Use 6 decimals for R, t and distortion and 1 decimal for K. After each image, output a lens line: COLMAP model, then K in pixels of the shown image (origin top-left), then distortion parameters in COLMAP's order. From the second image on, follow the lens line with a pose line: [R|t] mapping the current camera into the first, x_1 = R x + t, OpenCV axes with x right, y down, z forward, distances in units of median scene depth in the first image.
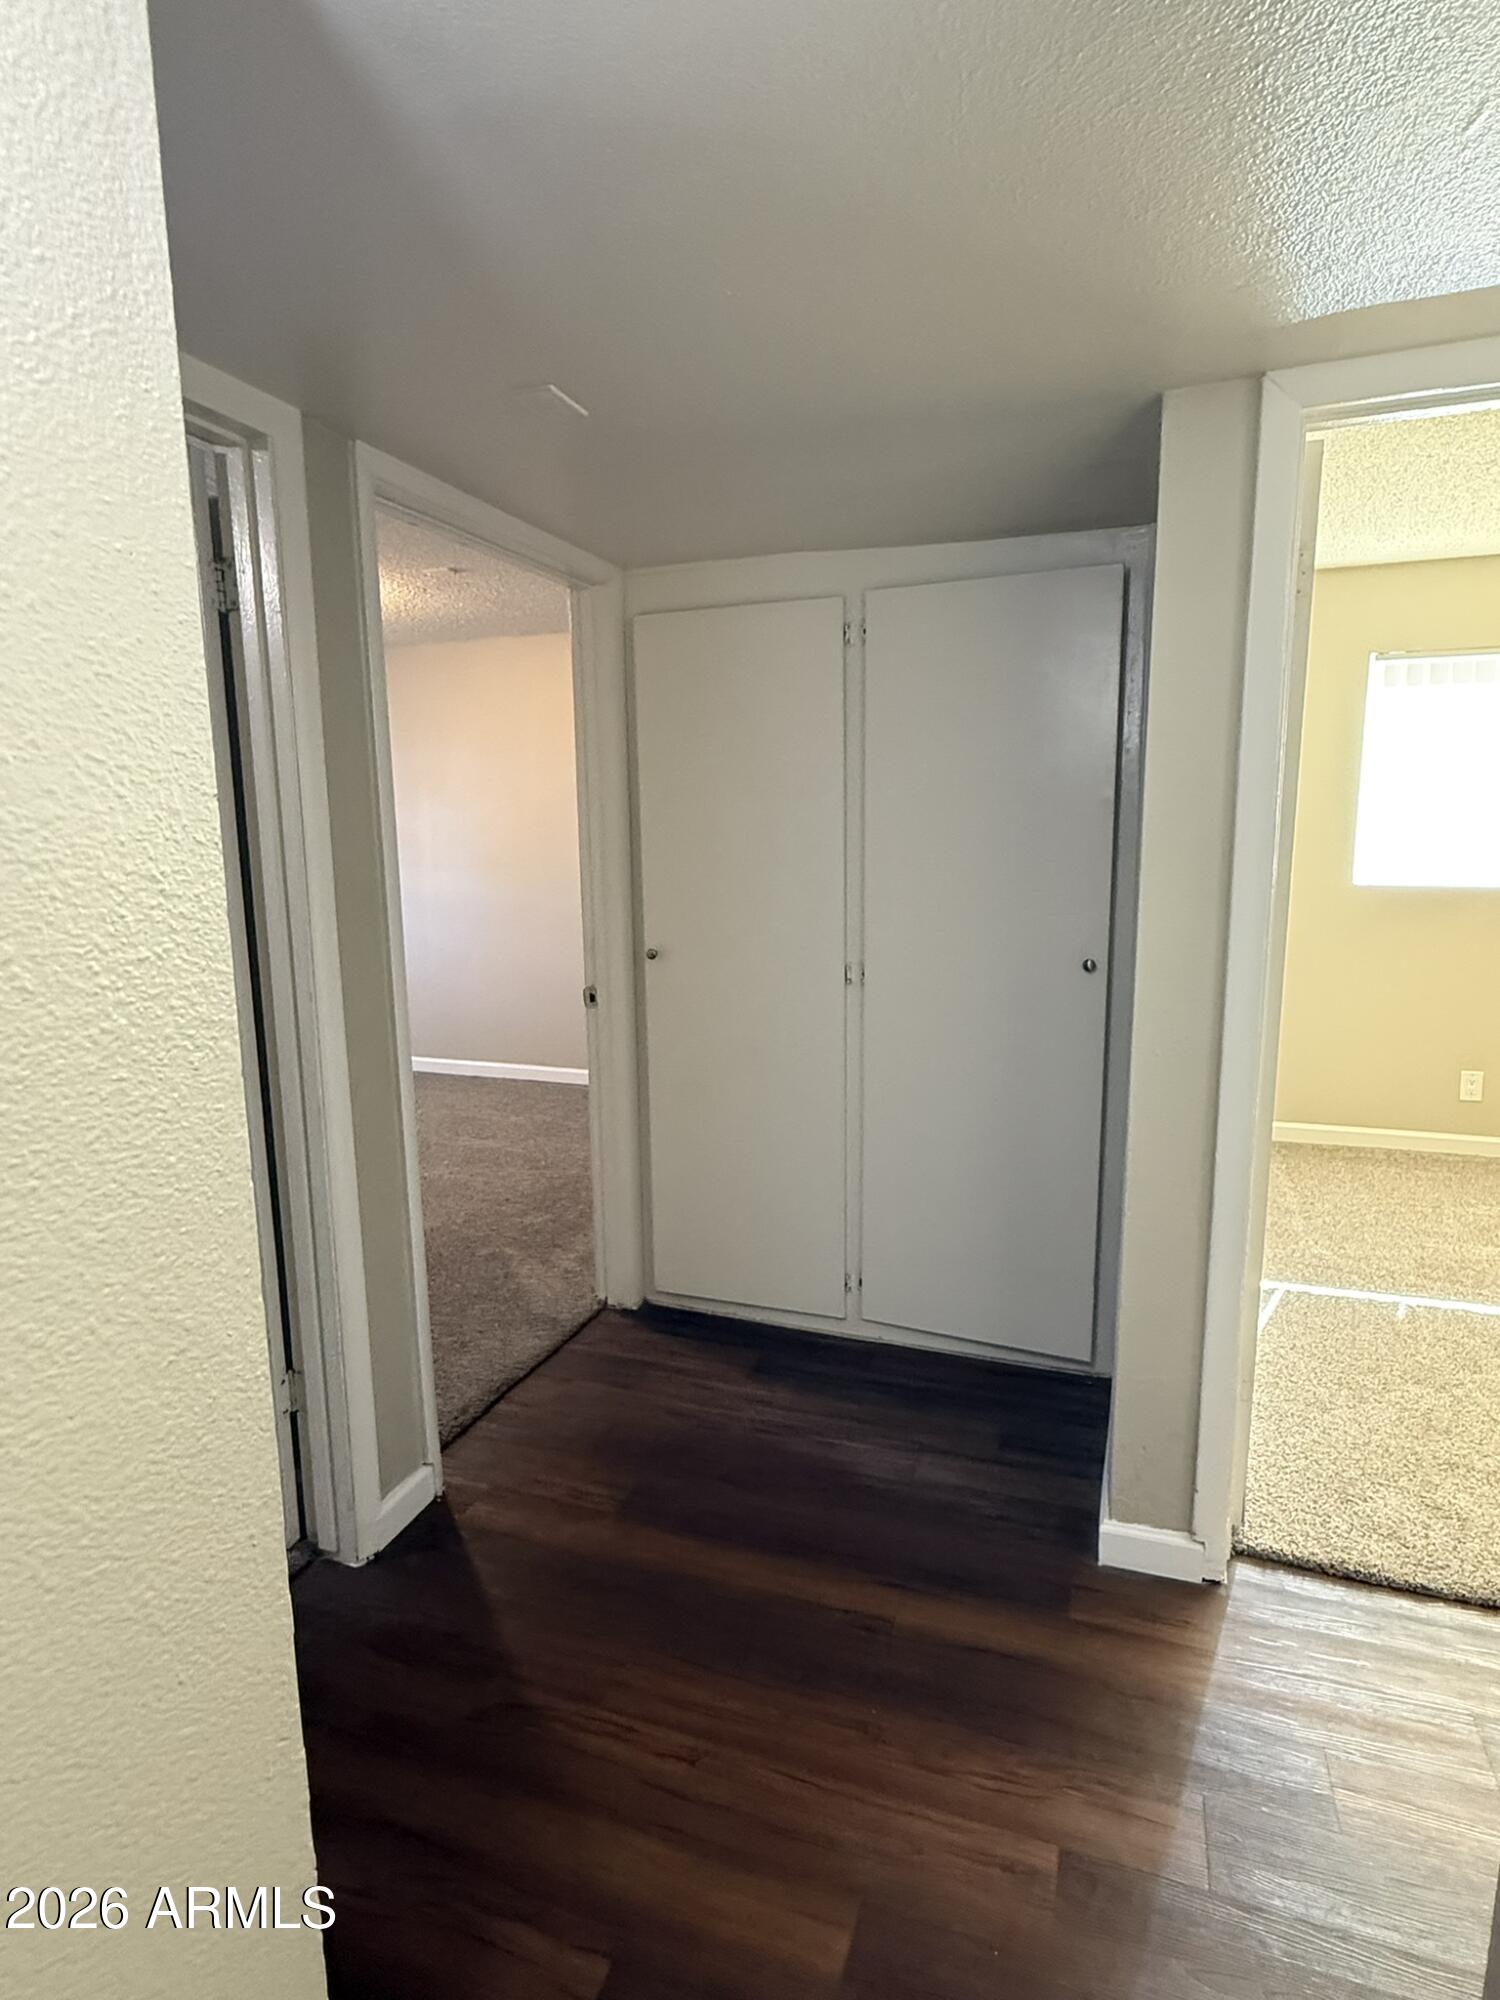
lens RADIAL K [[1040.5, 0, 750.0], [0, 1040.5, 1000.0], [0, 0, 1]] dist [0.001035, 0.000169]
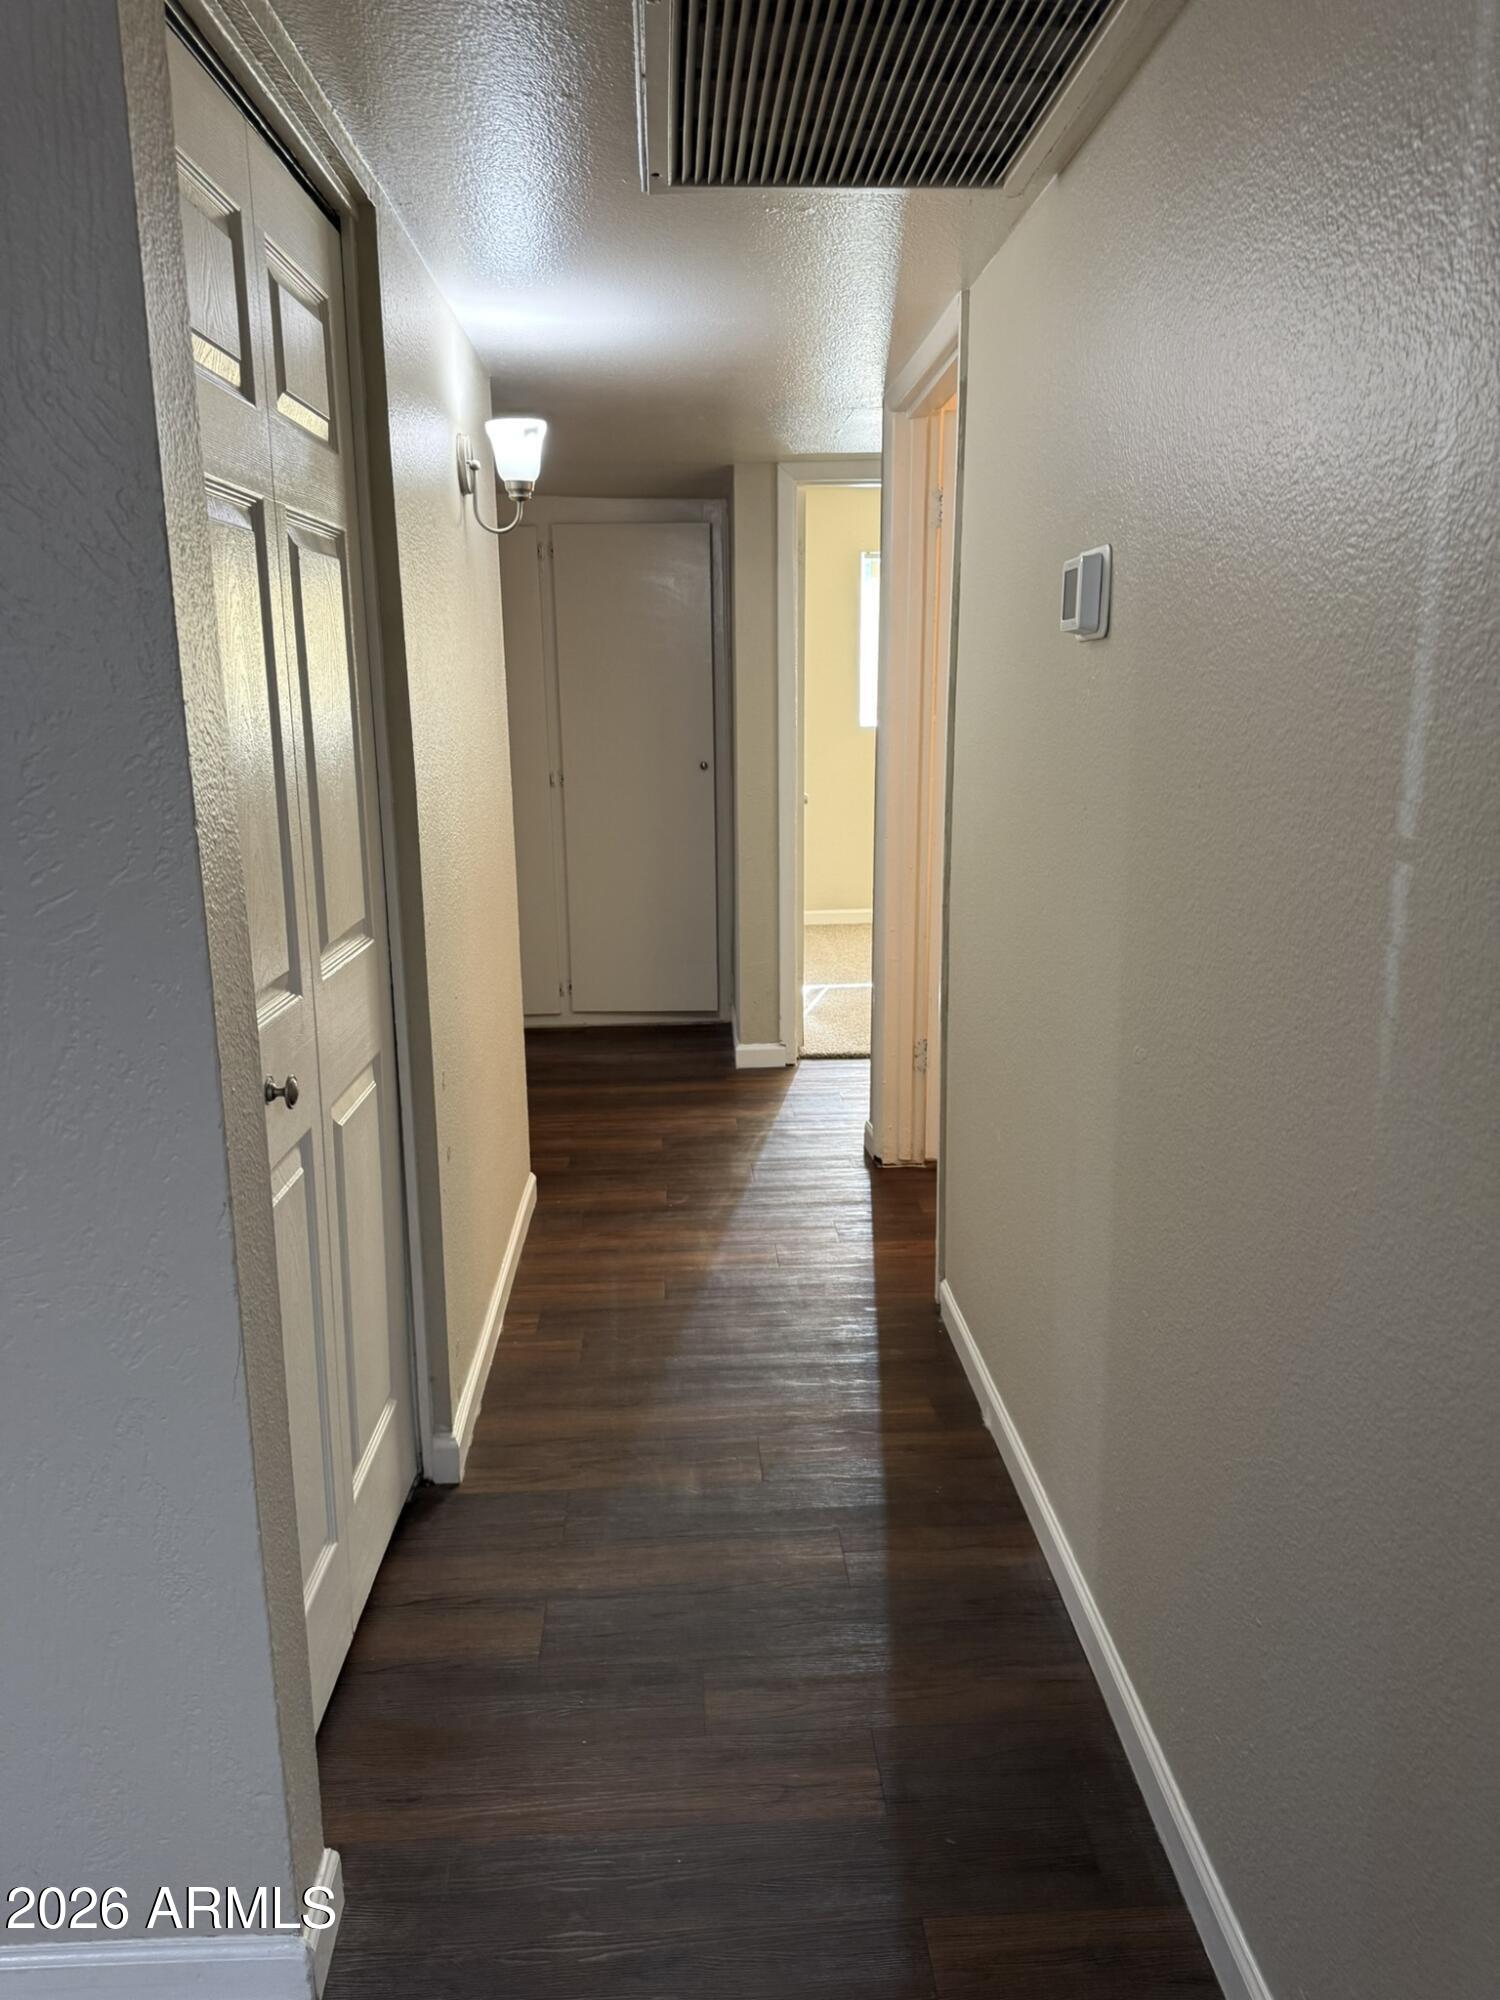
lens RADIAL K [[1332.4, 0, 757.6], [0, 1332.4, 1004.8], [0, 0, 1]] dist [0.009806, 0.003347]
pose [[0.914948, -0.093274, 0.392646, -0.592080], [0.061608, 0.993803, 0.092520, 0.196106], [-0.398842, -0.060461, 0.915024, -1.276653]]
